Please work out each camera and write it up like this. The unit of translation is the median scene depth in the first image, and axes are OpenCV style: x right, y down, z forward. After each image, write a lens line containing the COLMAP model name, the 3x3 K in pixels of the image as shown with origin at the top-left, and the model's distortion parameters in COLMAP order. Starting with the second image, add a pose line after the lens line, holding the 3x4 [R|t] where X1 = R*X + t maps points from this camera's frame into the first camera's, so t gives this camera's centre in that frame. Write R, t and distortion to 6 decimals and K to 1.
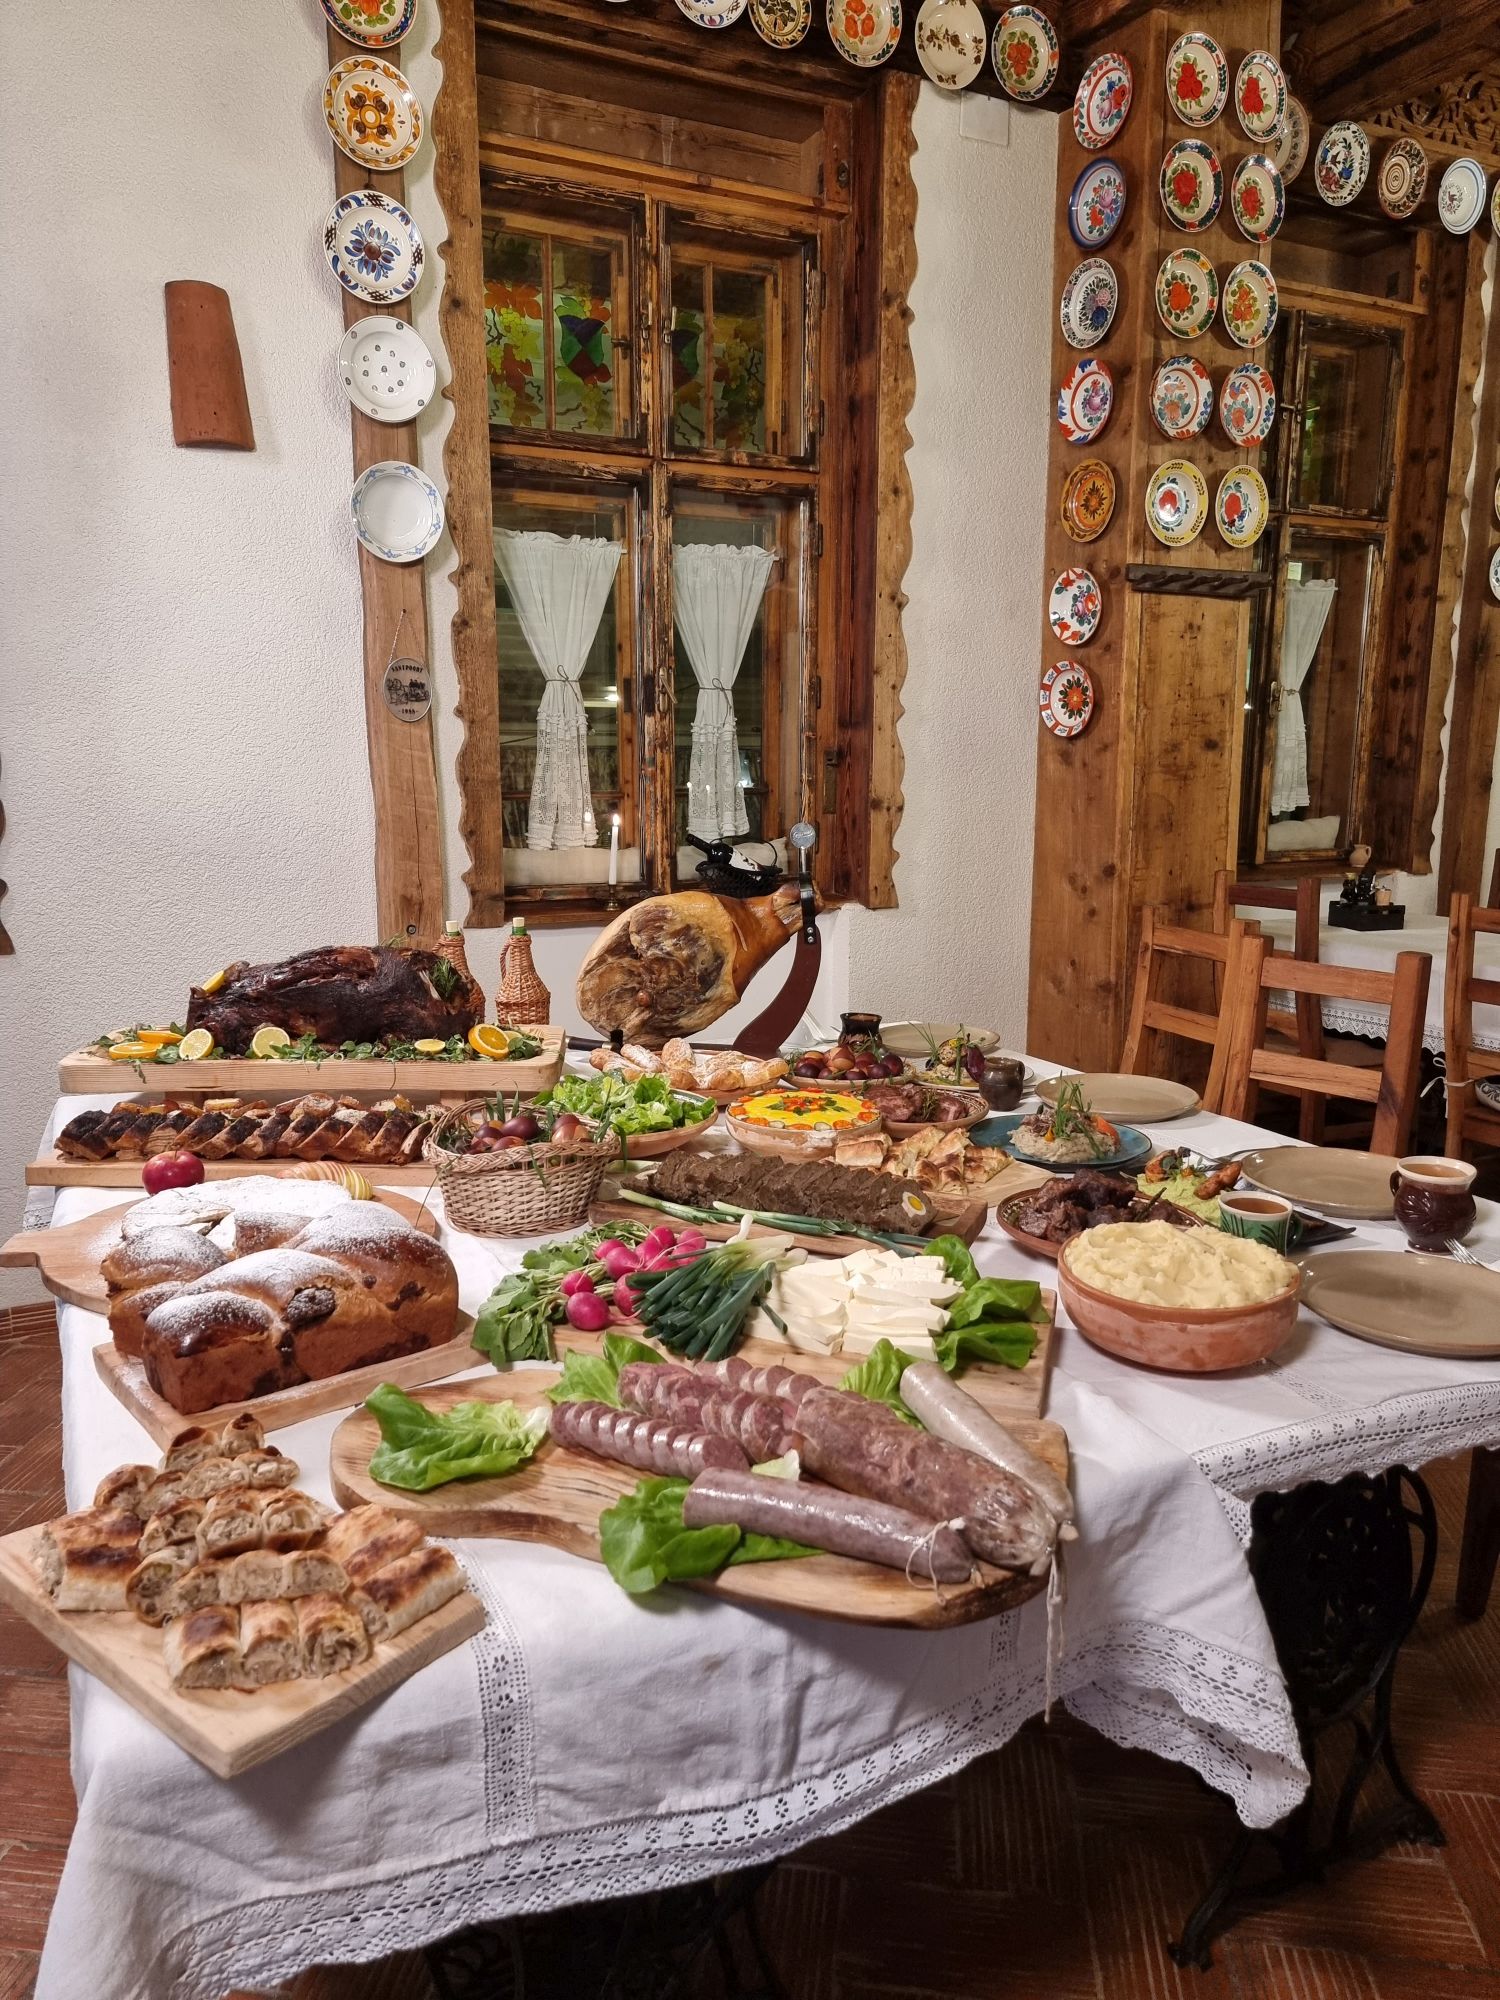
lens RADIAL K [[1394.0, 0, 750.0], [0, 1394.0, 1000.0], [0, 0, 1]] dist [0.003718, 0.000133]
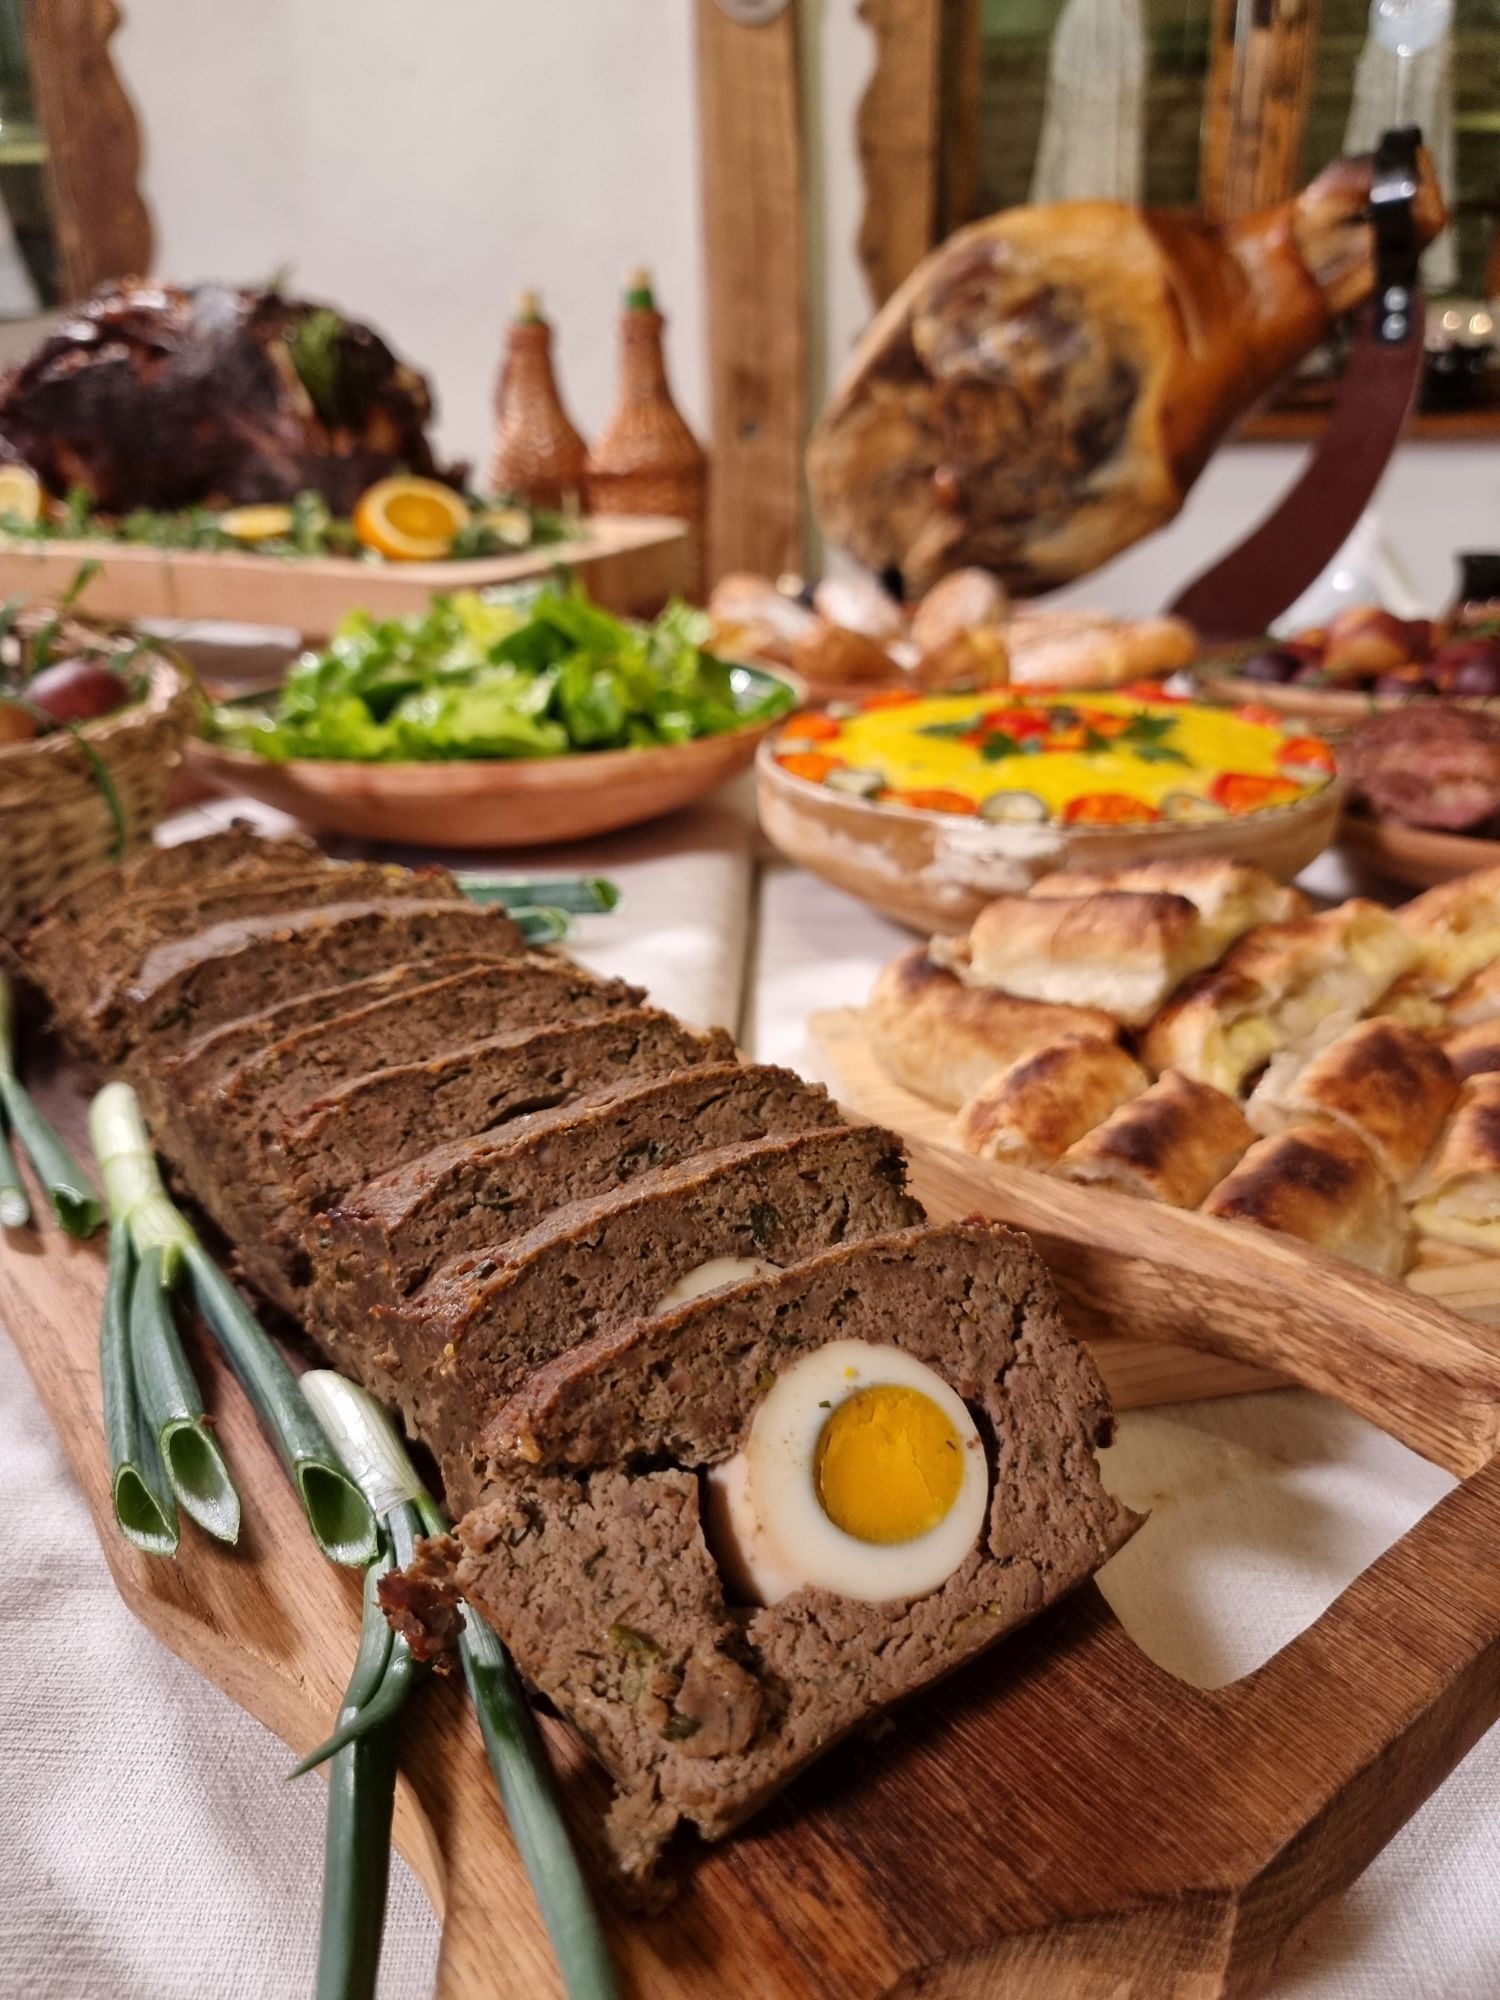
lens RADIAL K [[1394.0, 0, 750.0], [0, 1394.0, 1000.0], [0, 0, 1]] dist [0.003718, 0.000133]
pose [[0.871481, 0.176585, -0.457535, 0.098005], [-0.064878, 0.966239, 0.249344, 0.048632], [0.486119, -0.187614, 0.853516, 0.569330]]
